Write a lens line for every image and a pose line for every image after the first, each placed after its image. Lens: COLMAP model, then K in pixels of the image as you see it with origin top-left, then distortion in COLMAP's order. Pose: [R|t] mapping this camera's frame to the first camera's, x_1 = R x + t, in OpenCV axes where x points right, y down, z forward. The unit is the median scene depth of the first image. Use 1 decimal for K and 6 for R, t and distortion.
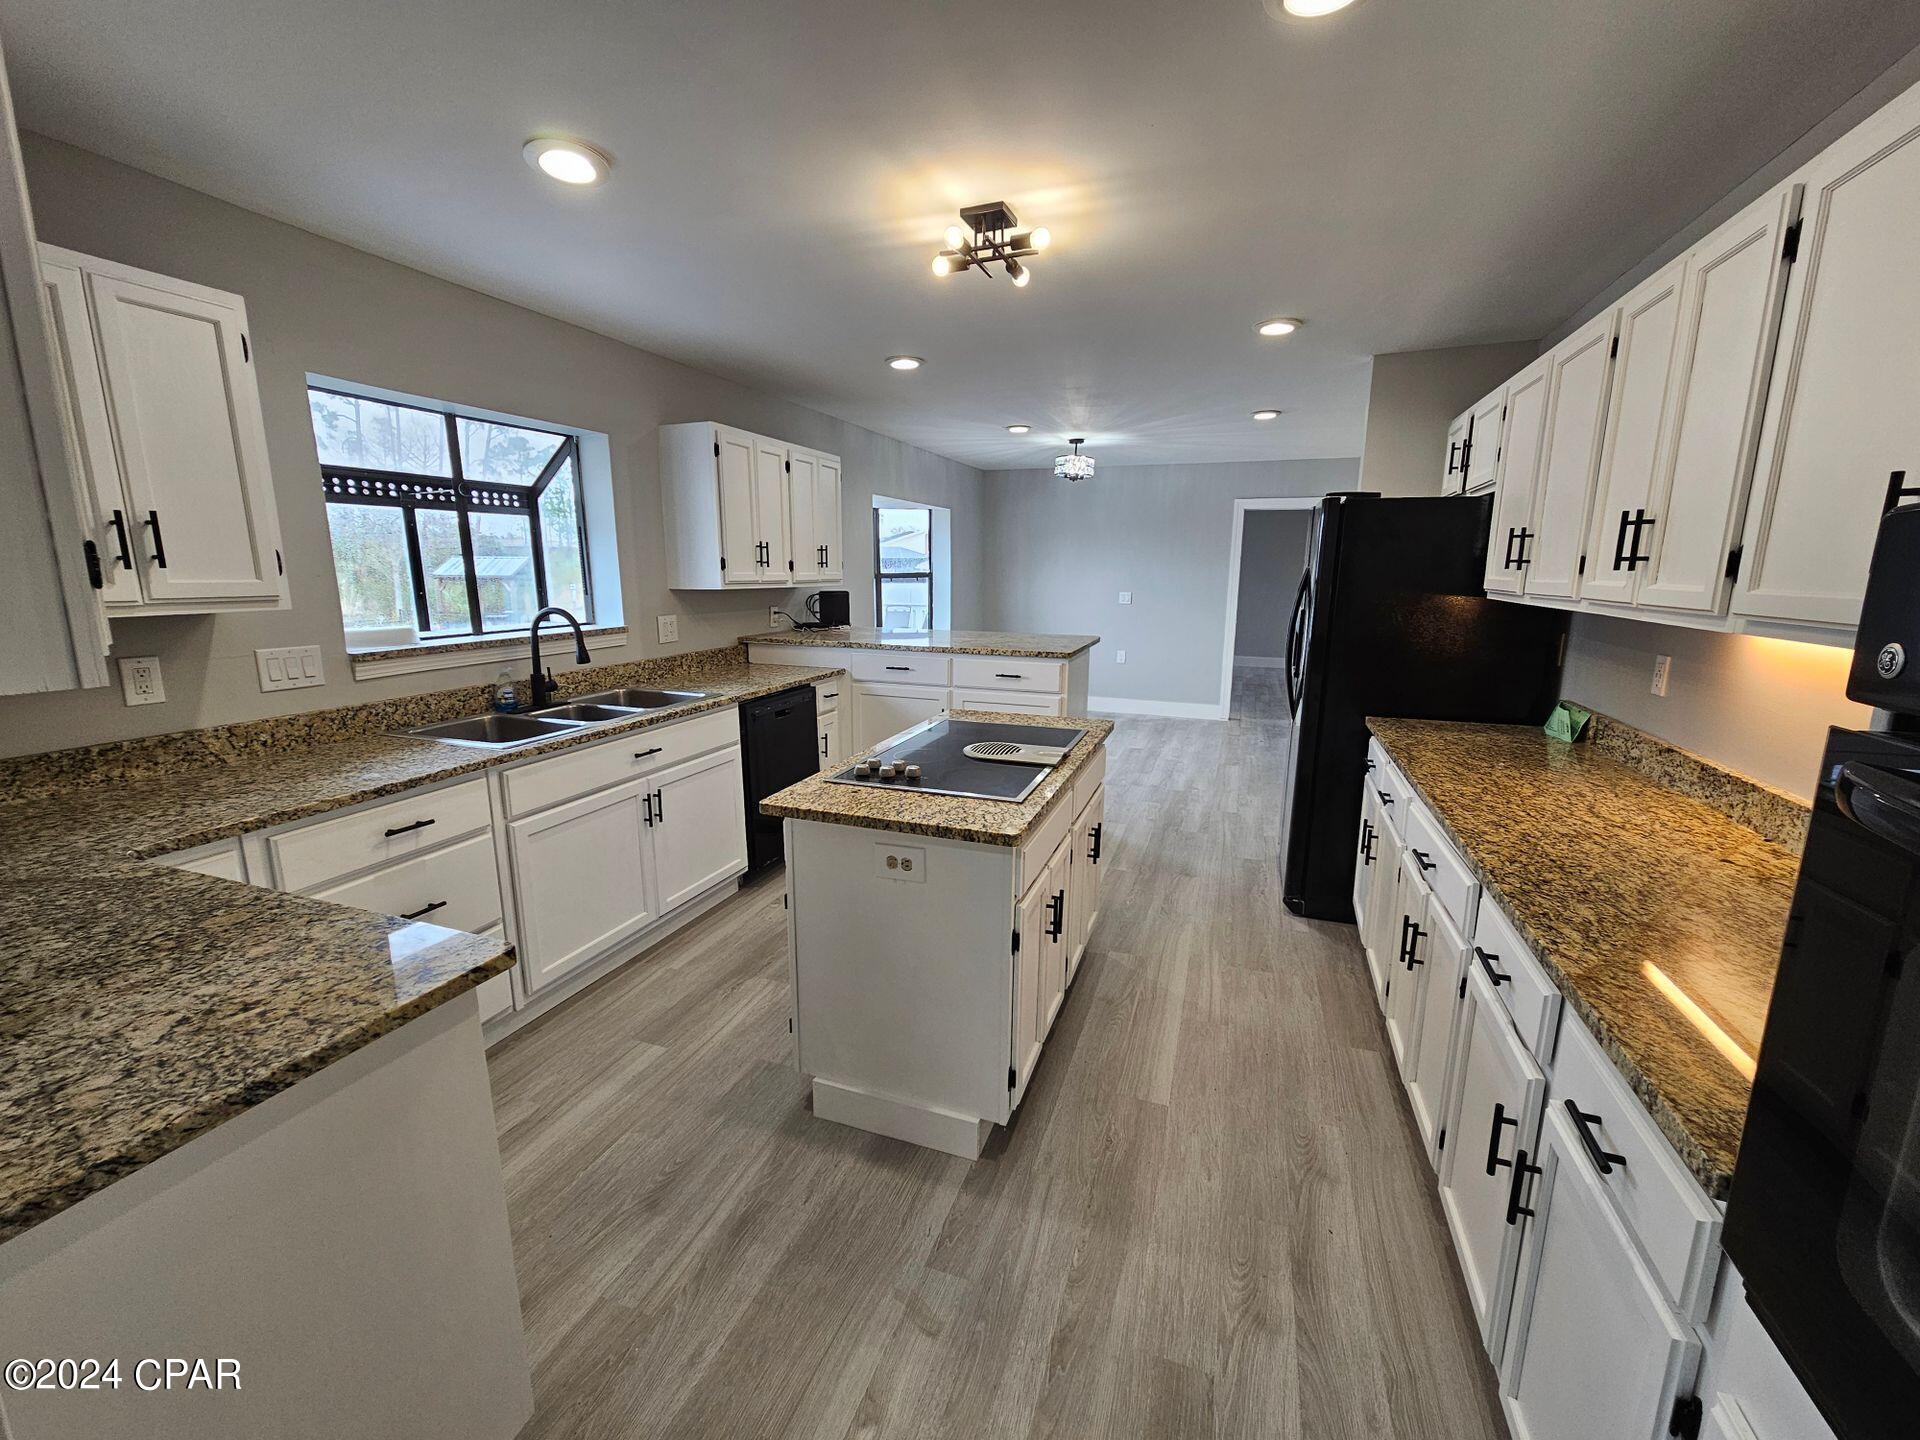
lens RADIAL K [[787.9, 0, 958.2], [0, 787.9, 721.7], [0, 0, 1]] dist [0.002174, -0.000209]
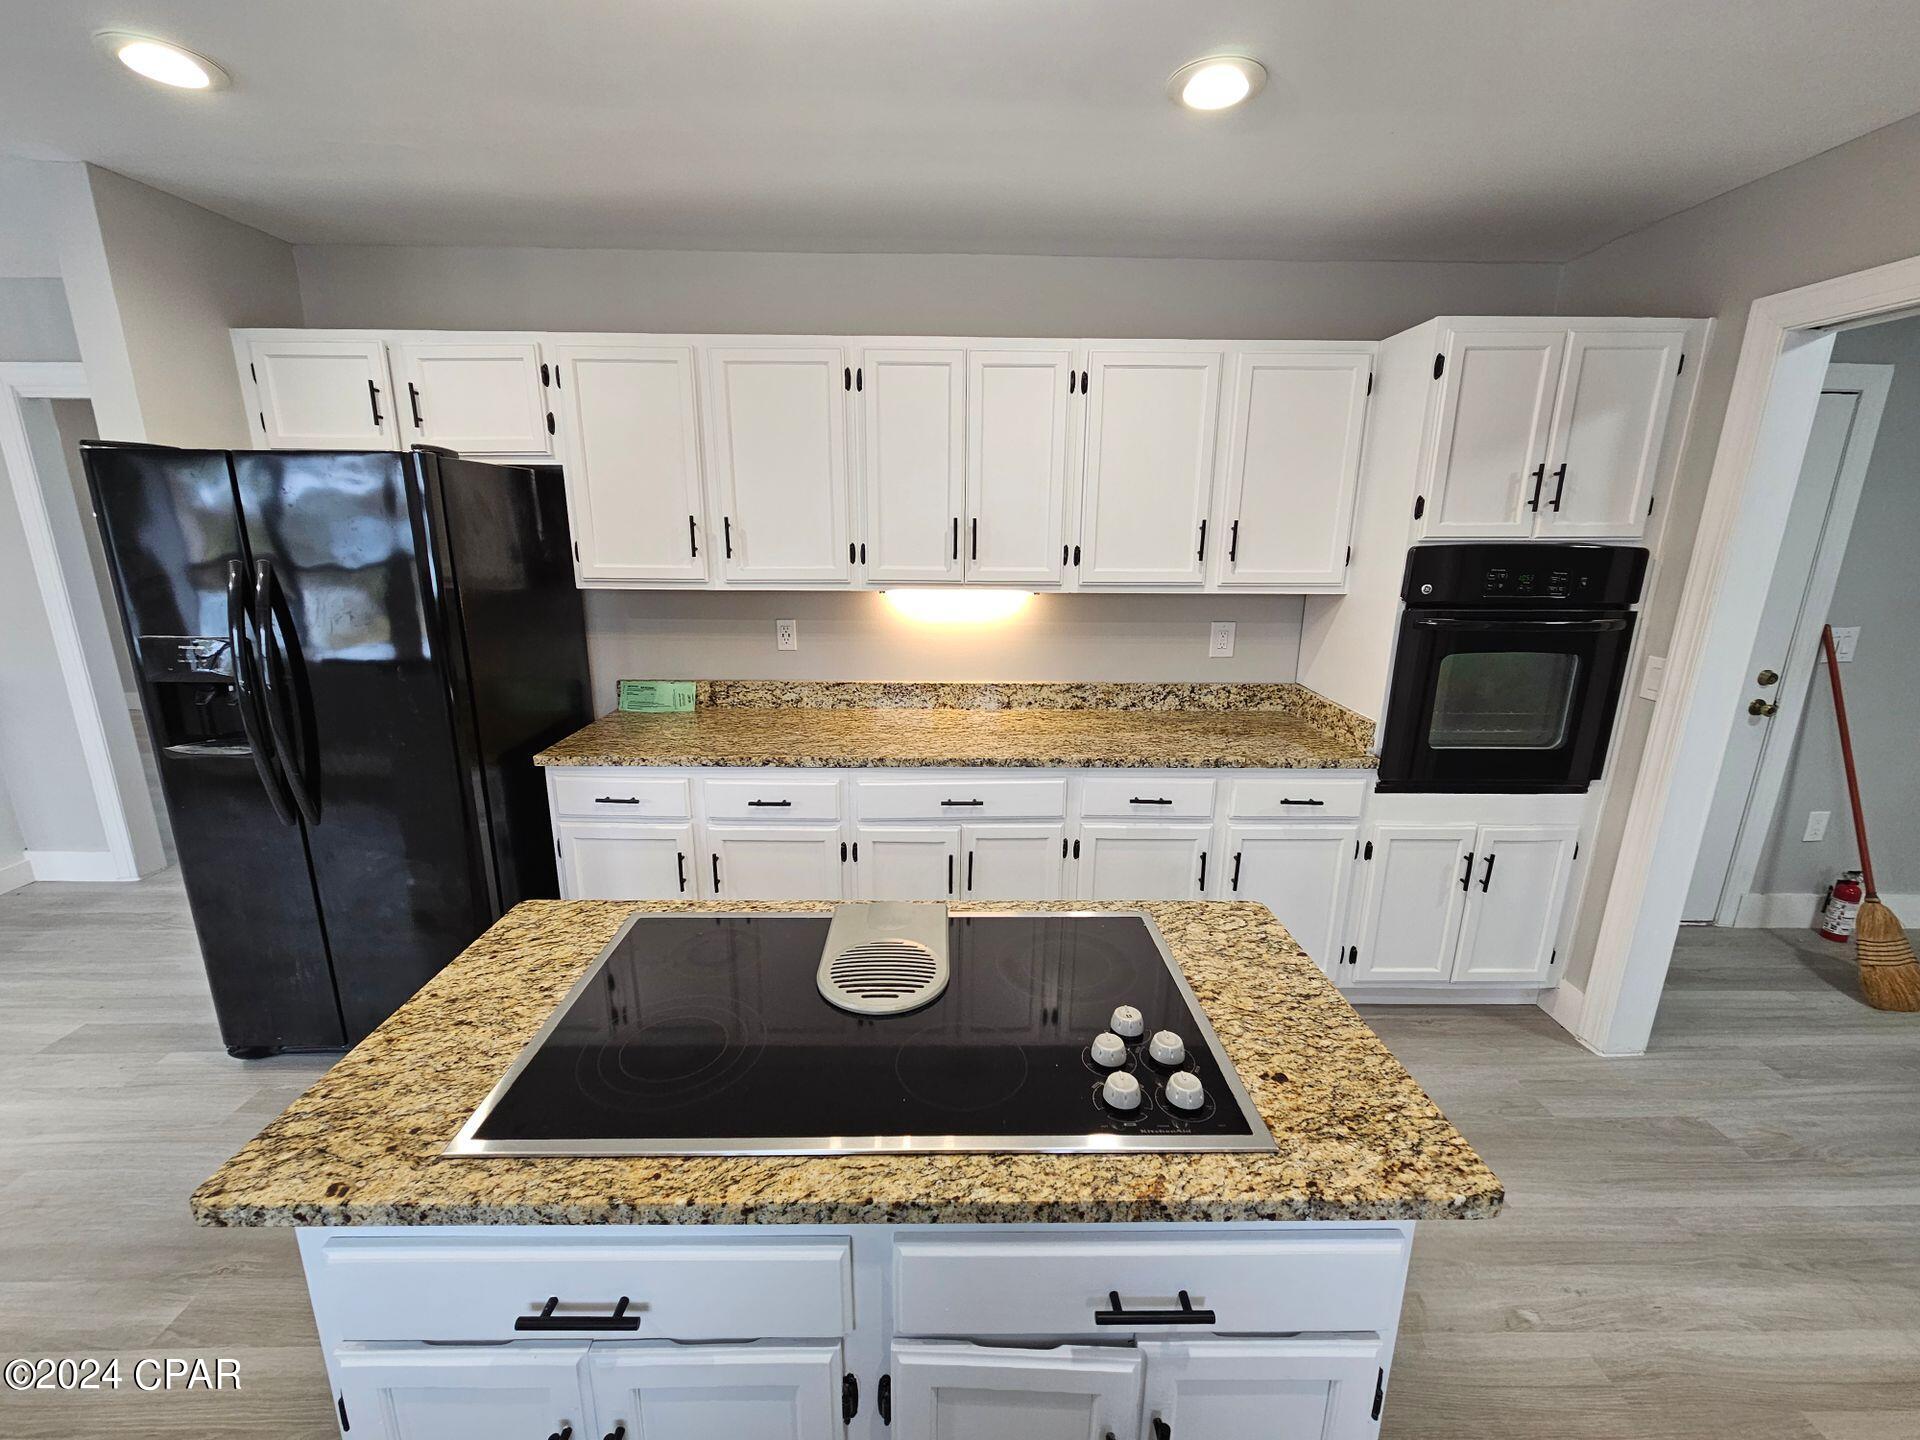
lens RADIAL K [[787.9, 0, 960.6], [0, 787.9, 719.6], [0, 0, 1]] dist [0.002174, -0.000209]
pose [[-0.346824, -0.230159, 0.909252, -0.456103], [0.174131, 0.936770, 0.303545, -0.299456], [-0.921624, 0.263606, -0.284817, 1.270599]]
